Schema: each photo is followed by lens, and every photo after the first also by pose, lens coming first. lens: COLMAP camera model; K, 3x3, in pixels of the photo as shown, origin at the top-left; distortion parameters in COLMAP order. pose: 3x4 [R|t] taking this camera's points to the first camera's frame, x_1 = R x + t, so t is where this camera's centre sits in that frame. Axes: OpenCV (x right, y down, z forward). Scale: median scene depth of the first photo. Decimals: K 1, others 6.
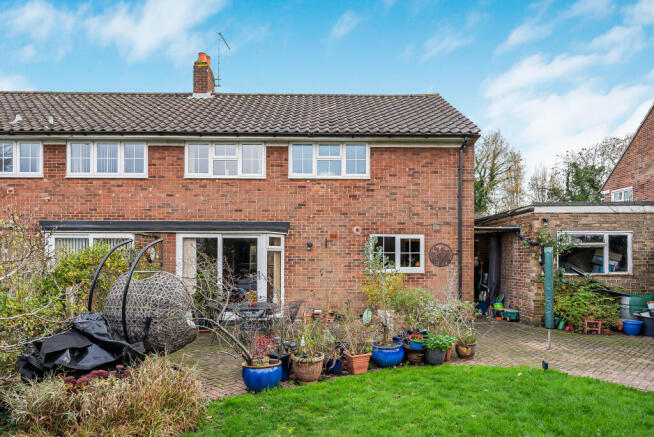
lens RADIAL K [[461.3, 0, 324.7], [0, 461.3, 239.7], [0, 0, 1]] dist [-0.004937, -0.001050]
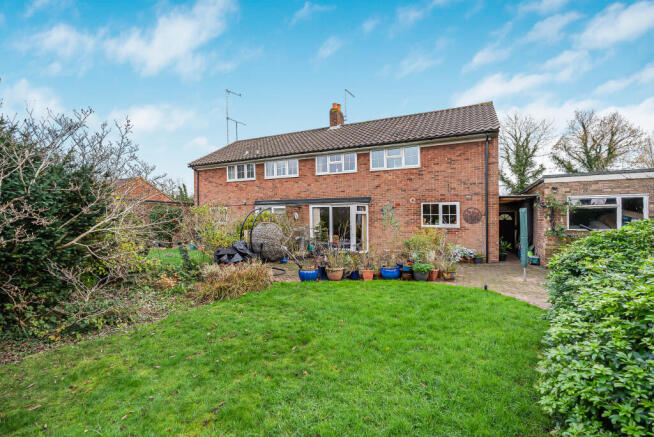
lens RADIAL K [[298.0, 0, 327.7], [0, 298.0, 217.9], [0, 0, 1]] dist [0.004313, 0.000754]
pose [[0.886993, -0.004291, -0.461764, 0.293548], [0.015742, 0.999657, 0.020949, 0.013780], [0.461515, -0.025851, 0.886755, -0.051813]]
